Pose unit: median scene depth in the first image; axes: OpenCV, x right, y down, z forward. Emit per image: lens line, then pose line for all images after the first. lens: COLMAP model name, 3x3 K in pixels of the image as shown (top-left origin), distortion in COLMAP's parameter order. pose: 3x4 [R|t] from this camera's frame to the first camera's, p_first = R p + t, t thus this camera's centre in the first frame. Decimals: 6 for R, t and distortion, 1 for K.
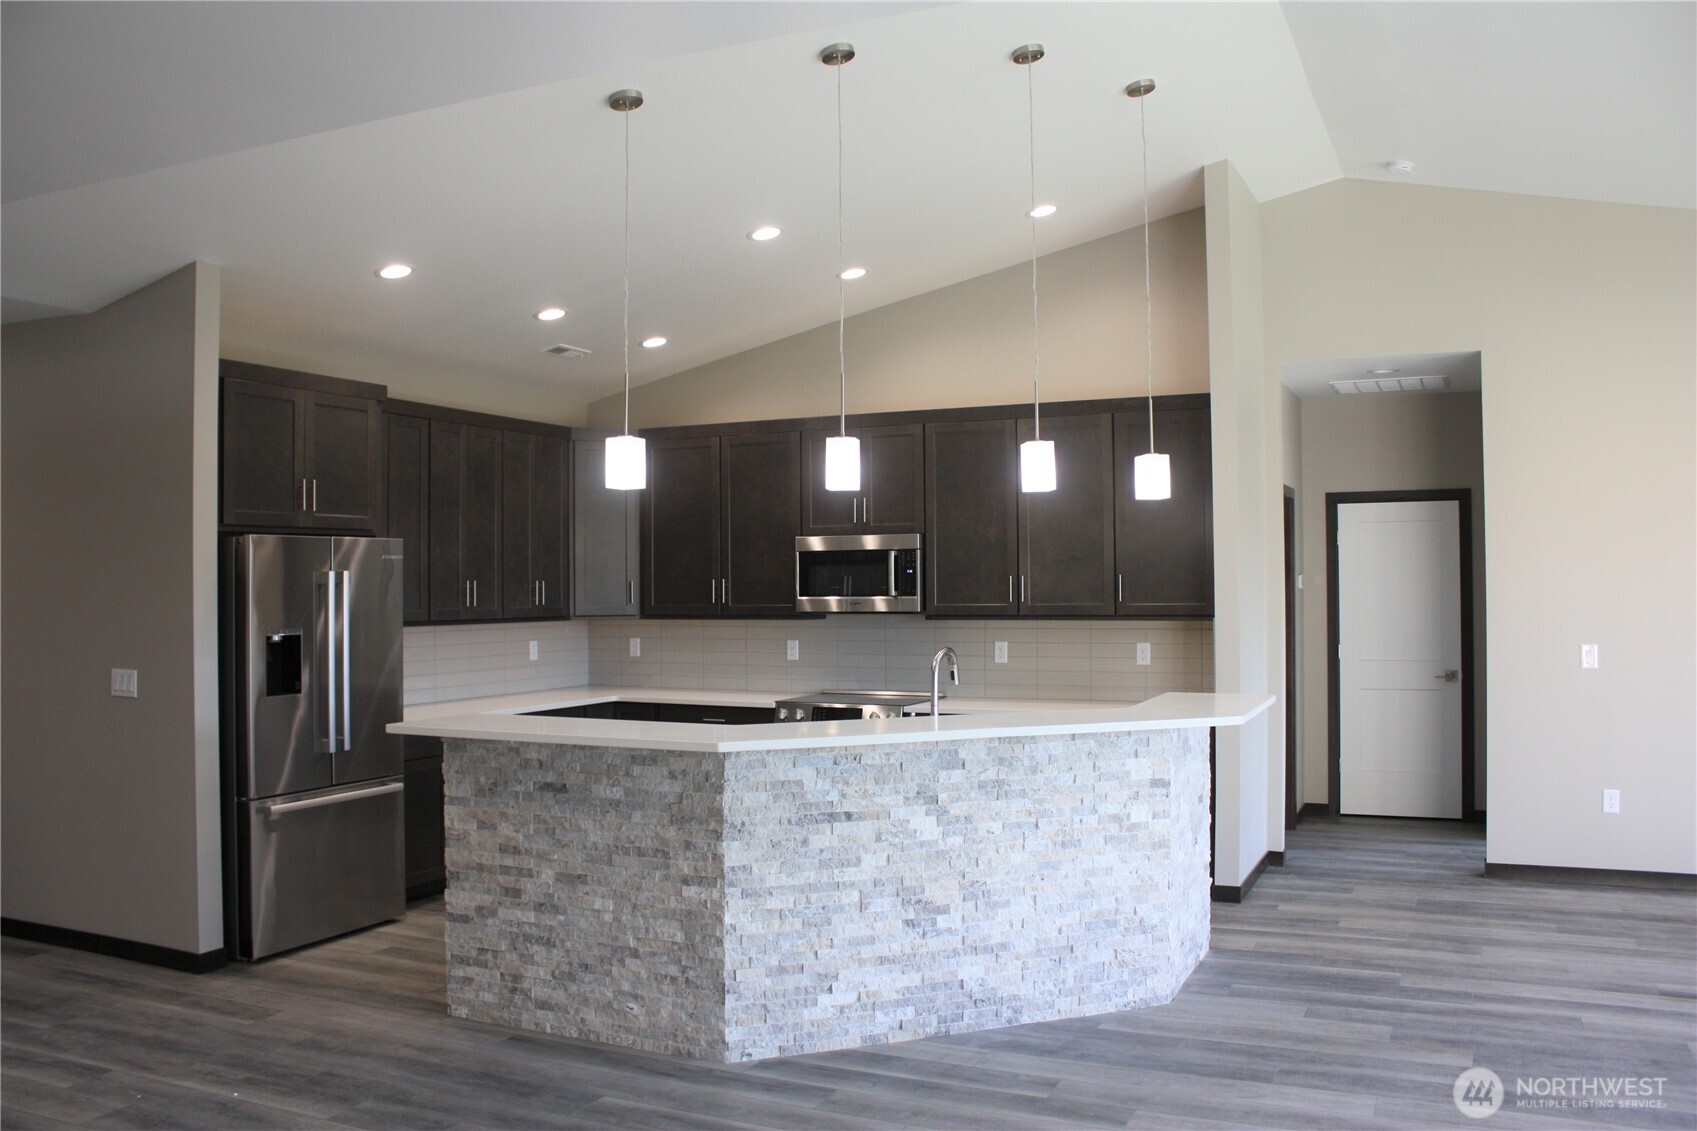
lens RADIAL K [[1384.5, 0, 853.0], [0, 1384.5, 558.2], [0, 0, 1]] dist [-0.150567, 0.120179]
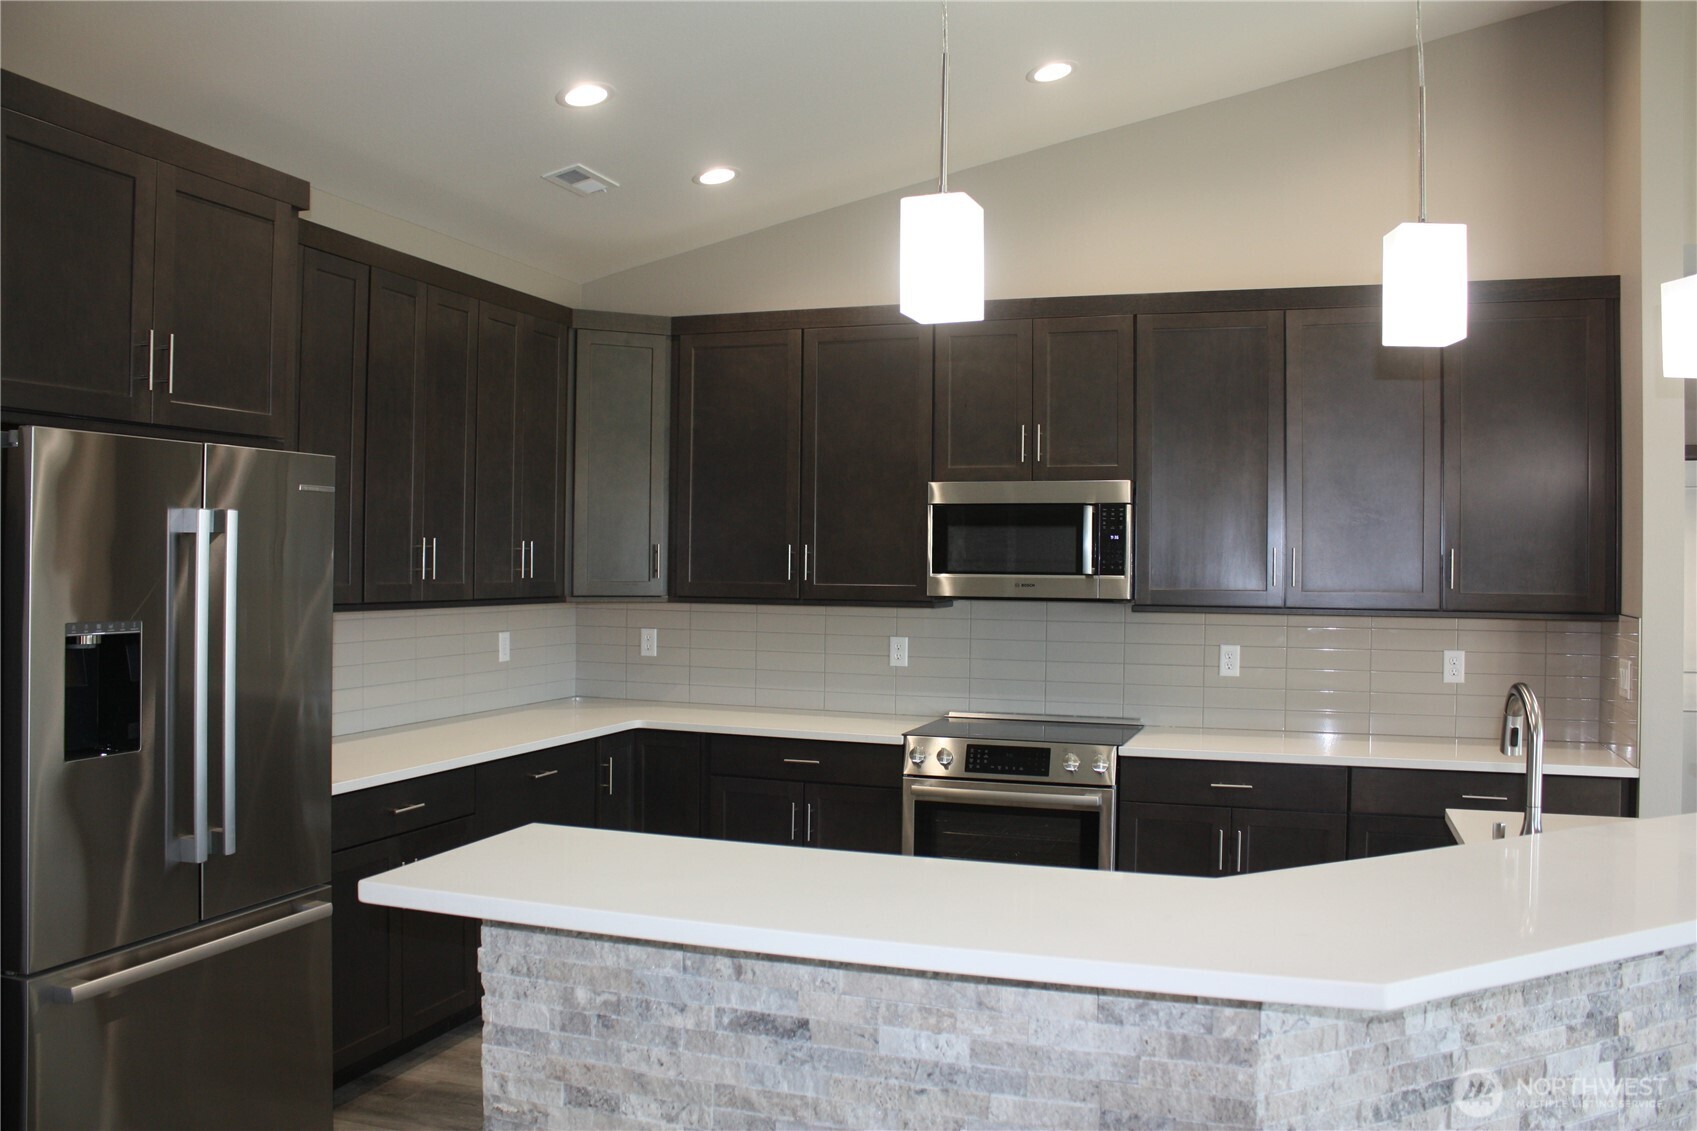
lens RADIAL K [[1384.5, 0, 853.0], [0, 1384.5, 558.2], [0, 0, 1]] dist [-0.150567, 0.120179]
pose [[0.994783, 0.019610, 0.100108, -0.185291], [-0.021382, 0.999633, 0.016662, 0.013922], [-0.099745, -0.018715, 0.994837, 0.456853]]
